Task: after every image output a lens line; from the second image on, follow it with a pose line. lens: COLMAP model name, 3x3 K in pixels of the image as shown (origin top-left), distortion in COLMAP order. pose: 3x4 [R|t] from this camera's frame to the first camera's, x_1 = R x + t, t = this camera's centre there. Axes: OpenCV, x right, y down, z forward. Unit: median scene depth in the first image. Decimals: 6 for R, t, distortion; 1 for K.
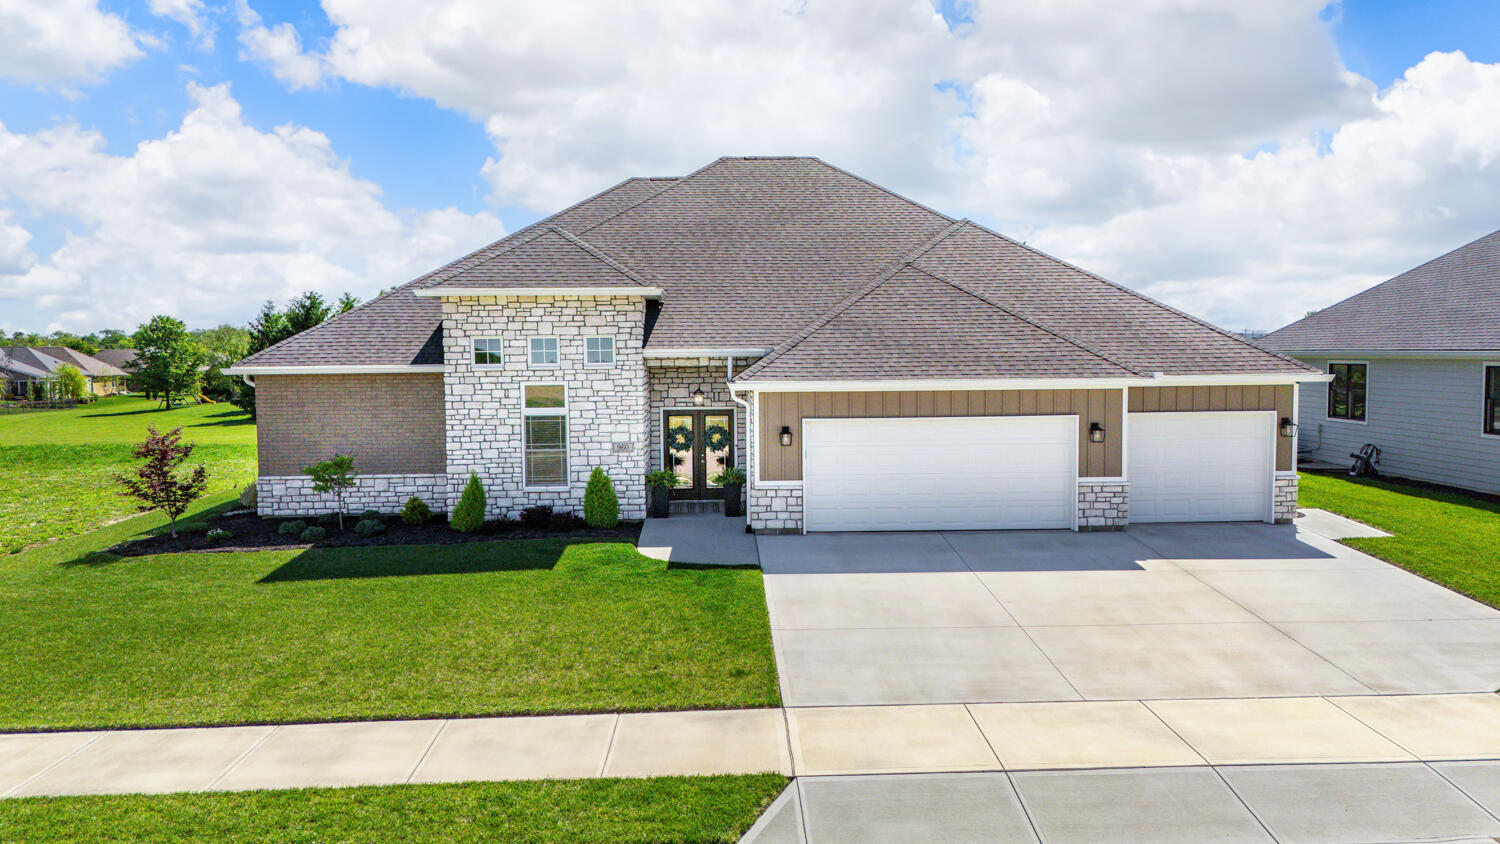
lens RADIAL K [[1170.3, 0, 765.0], [0, 1170.3, 418.2], [0, 0, 1]] dist [0.056412, -0.061755]
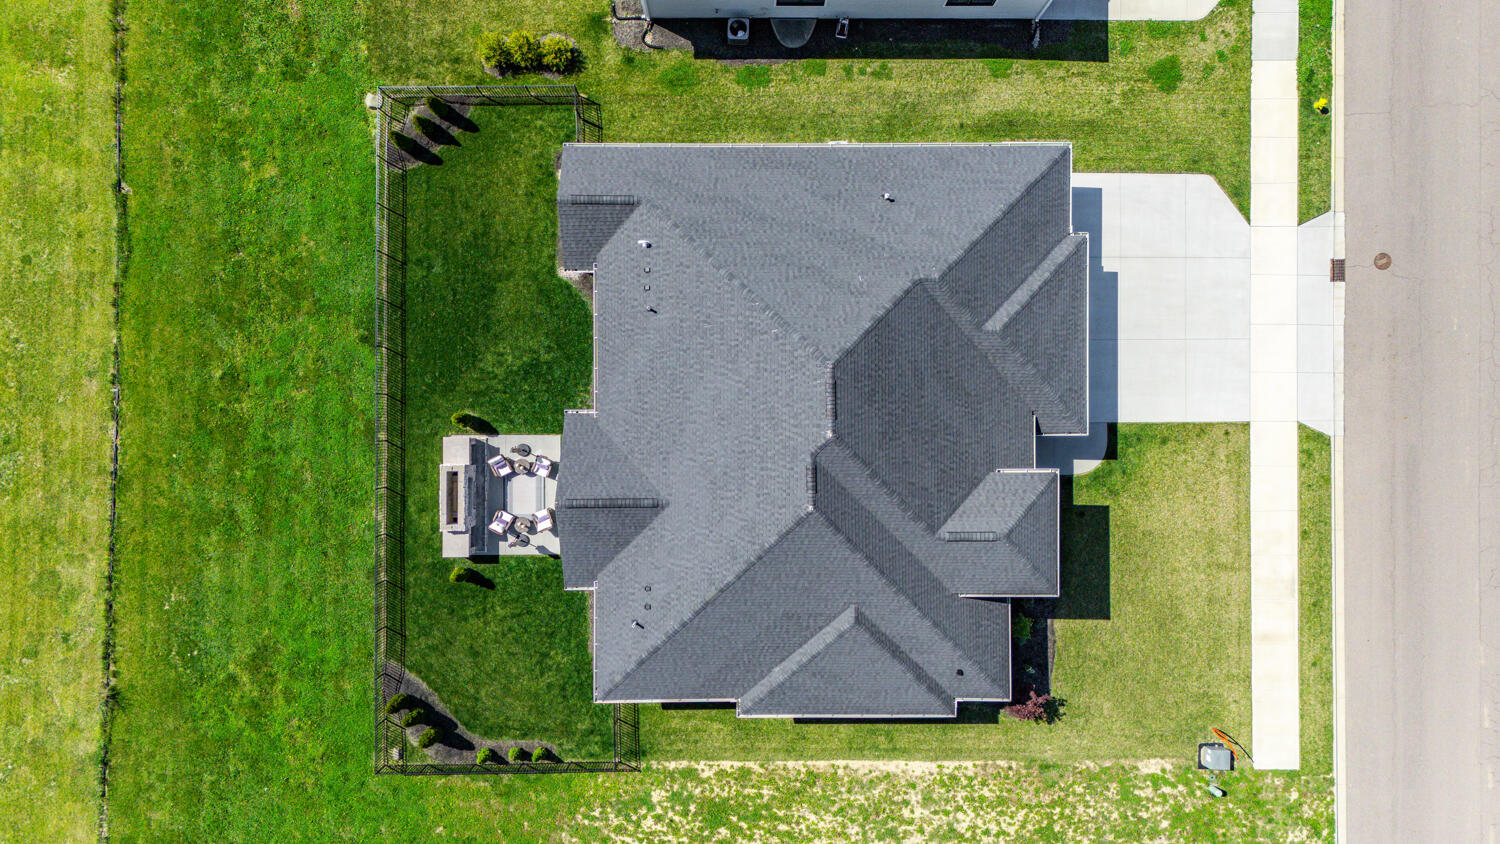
lens RADIAL K [[1170.3, 0, 765.0], [0, 1170.3, 418.2], [0, 0, 1]] dist [0.056412, -0.061755]
pose [[0.040687, -0.999067, 0.014489, -0.062510], [0.013030, 0.015030, 0.999802, -2.465267], [-0.999087, -0.040490, 0.013629, 1.751781]]
